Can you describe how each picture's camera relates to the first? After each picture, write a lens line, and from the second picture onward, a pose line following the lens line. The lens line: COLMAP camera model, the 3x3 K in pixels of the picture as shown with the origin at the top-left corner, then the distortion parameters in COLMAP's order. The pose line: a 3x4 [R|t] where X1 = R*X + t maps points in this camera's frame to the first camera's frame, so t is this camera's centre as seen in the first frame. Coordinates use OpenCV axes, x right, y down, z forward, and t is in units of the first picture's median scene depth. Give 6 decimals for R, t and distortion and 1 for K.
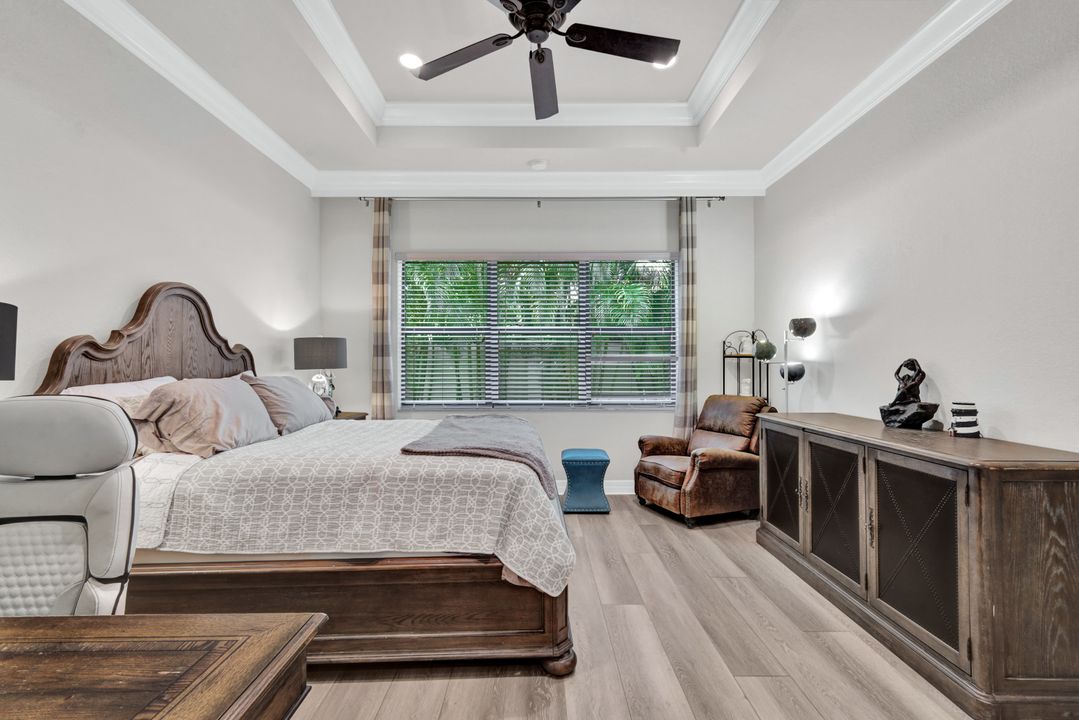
lens RADIAL K [[469.3, 0, 539.5], [0, 469.3, 360.0], [0, 0, 1]] dist [0.006629, -0.000645]
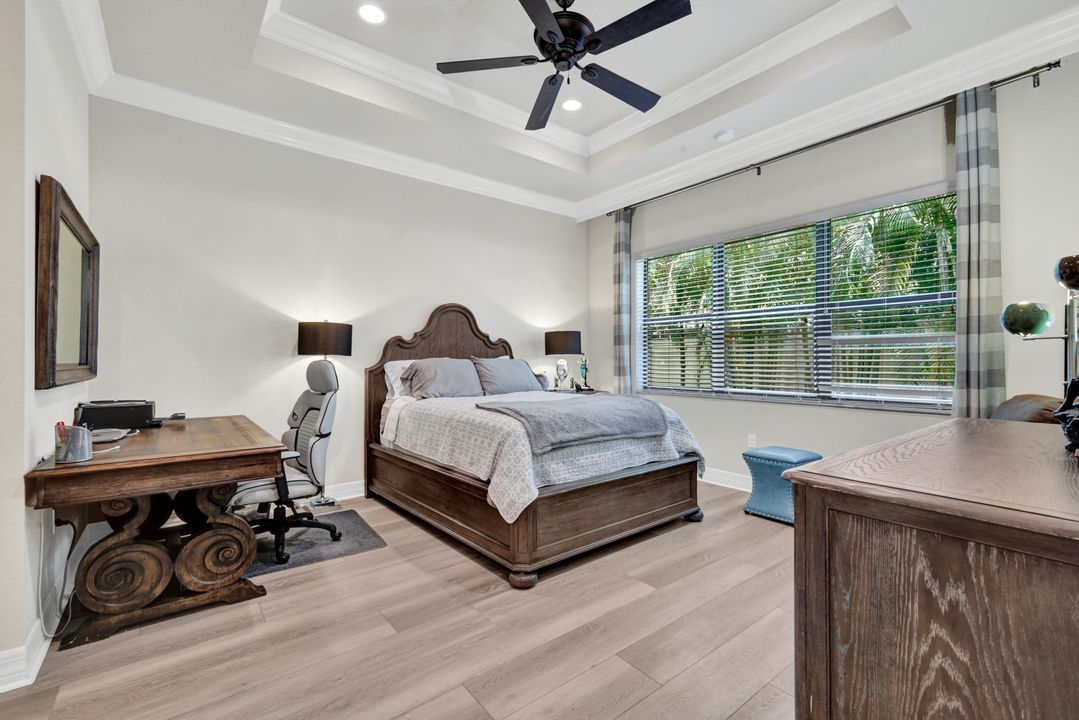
lens RADIAL K [[471.3, 0, 539.5], [0, 471.3, 360.0], [0, 0, 1]] dist [-0.001979, -0.000199]
pose [[0.607686, 0.000357, -0.794177, 0.794788], [0.009055, 0.999932, 0.007378, 0.033019], [0.794126, -0.011675, 0.607641, 0.203074]]
